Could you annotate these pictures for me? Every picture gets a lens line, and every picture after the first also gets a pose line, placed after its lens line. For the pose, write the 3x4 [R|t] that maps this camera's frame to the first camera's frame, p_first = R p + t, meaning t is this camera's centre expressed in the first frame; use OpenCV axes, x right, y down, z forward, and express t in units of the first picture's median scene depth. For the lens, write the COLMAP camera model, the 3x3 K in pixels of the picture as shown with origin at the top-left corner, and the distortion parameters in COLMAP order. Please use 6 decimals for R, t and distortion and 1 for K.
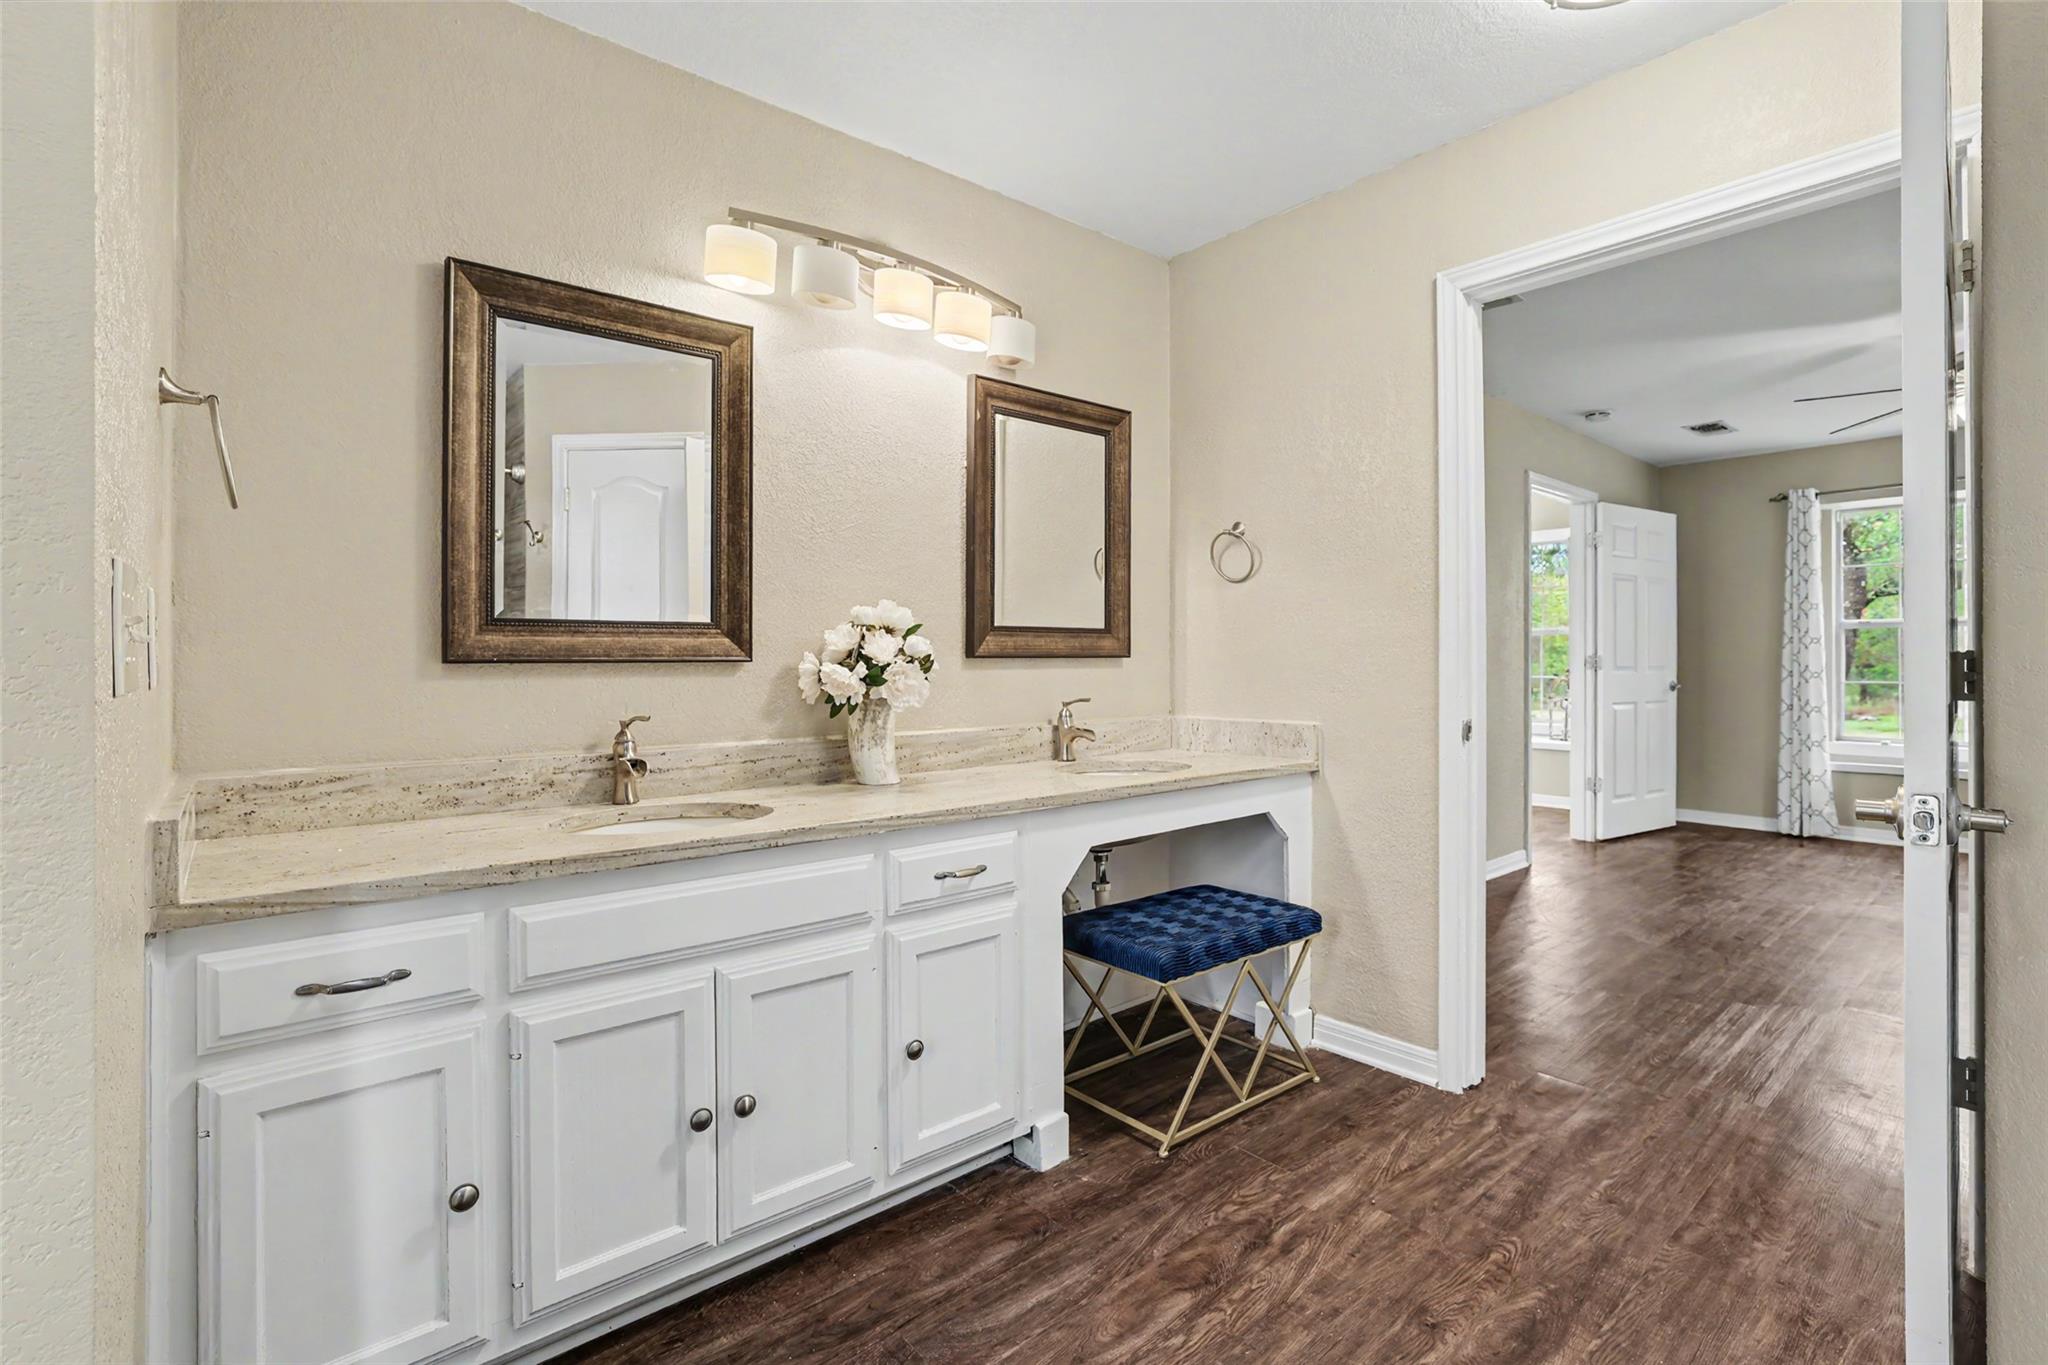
lens RADIAL K [[935.4, 0, 1029.6], [0, 935.4, 667.6], [0, 0, 1]] dist [-0.037176, 0.011660]
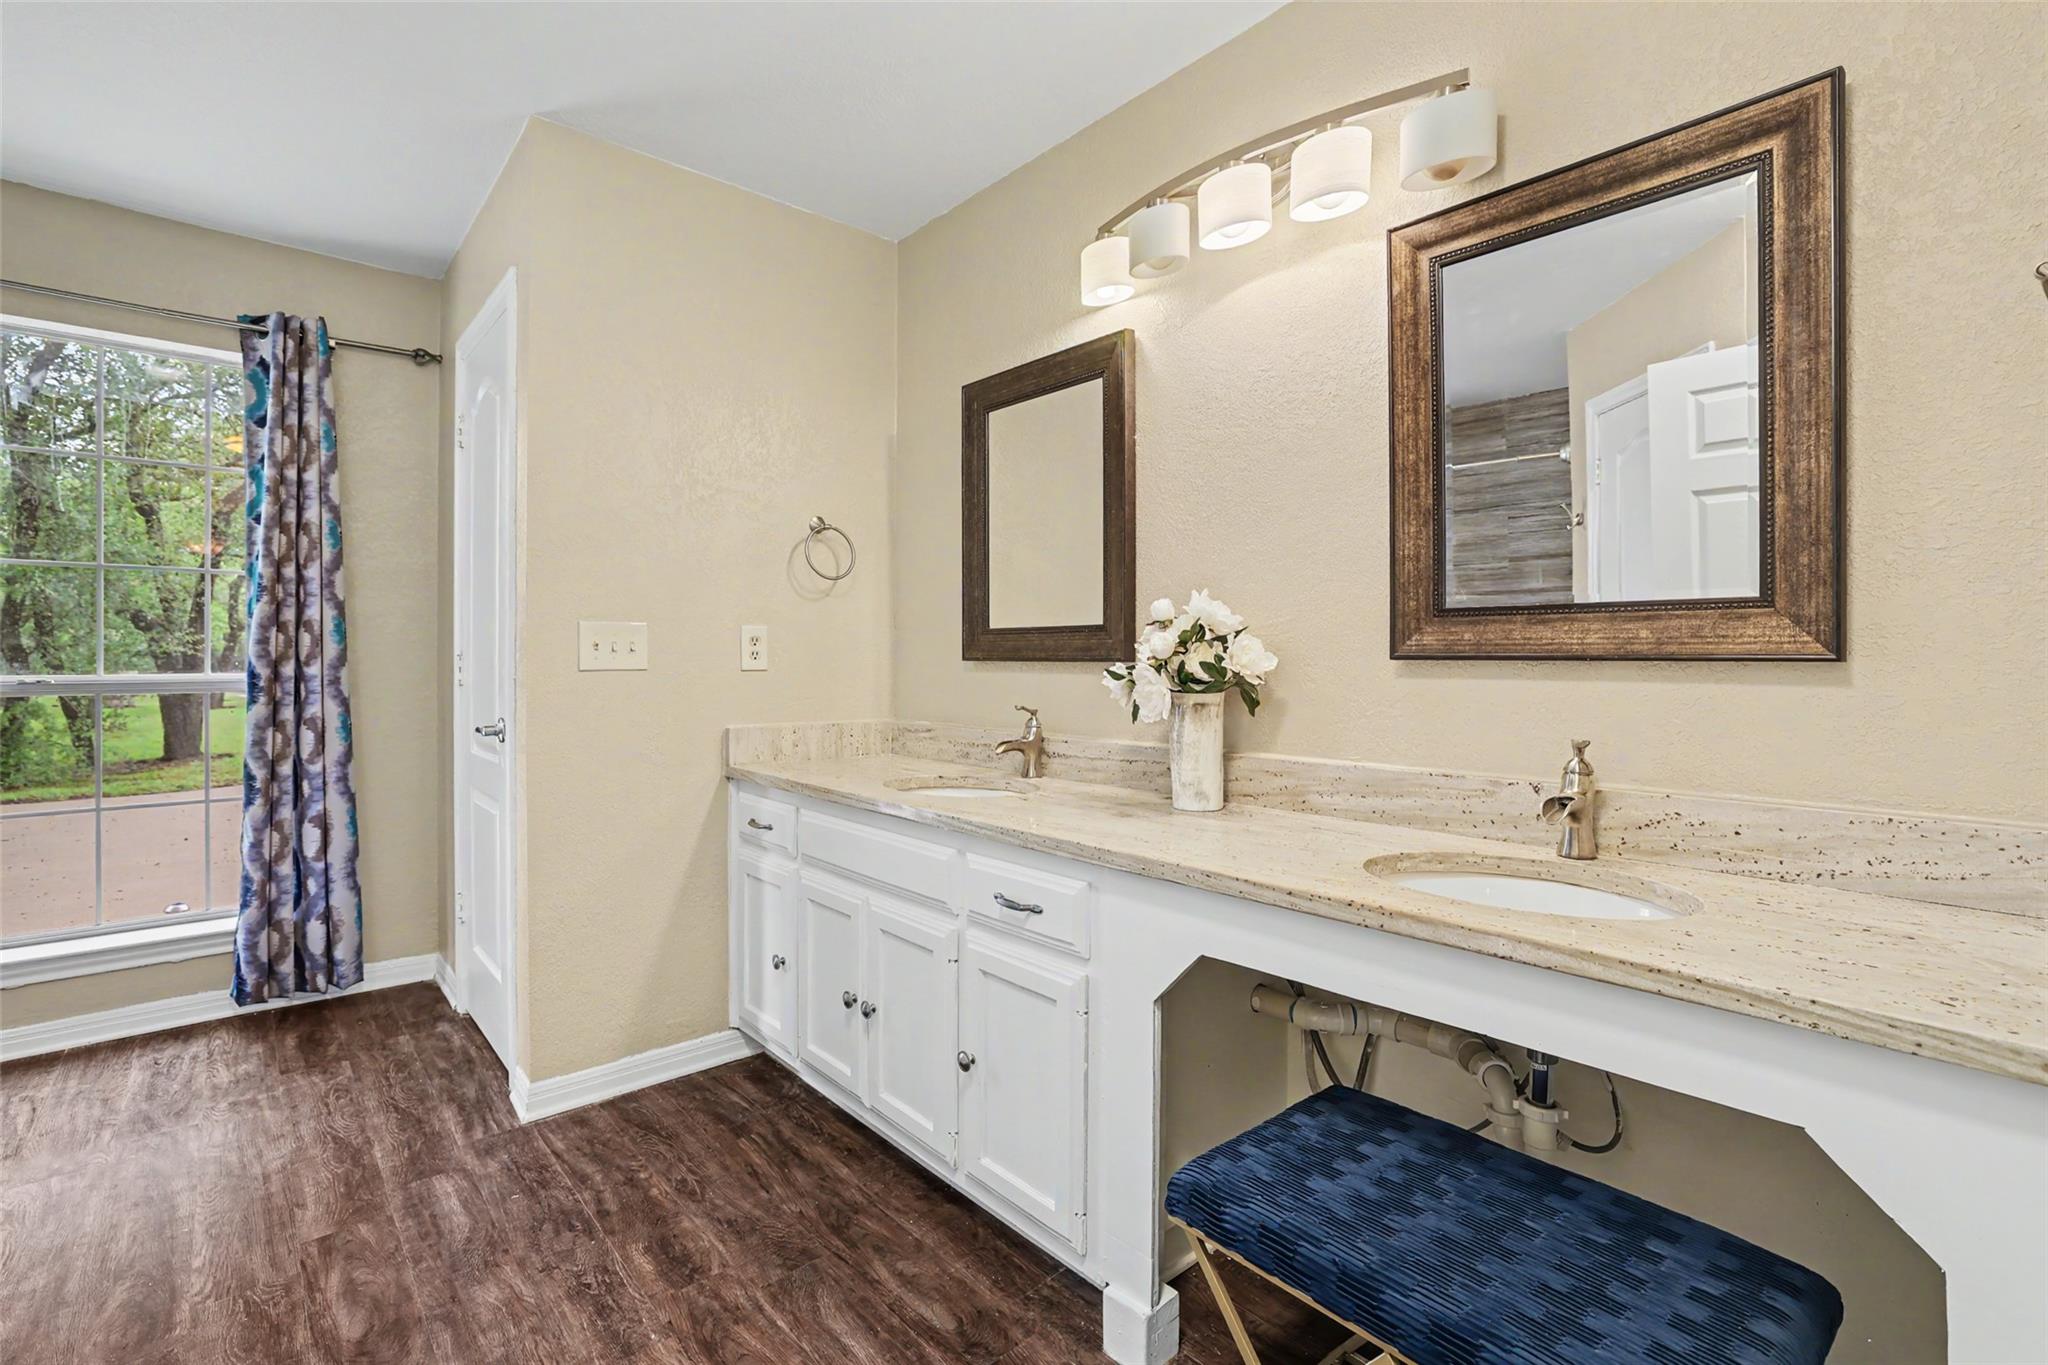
lens RADIAL K [[893.5, 0, 965.3], [0, 893.5, 664.6], [0, 0, 1]] dist [-0.022790, 0.002456]
pose [[0.005641, 0.015326, -0.999867, 0.685054], [-0.009480, 0.999838, 0.015272, -0.017070], [0.999939, 0.009393, 0.005786, 0.842467]]
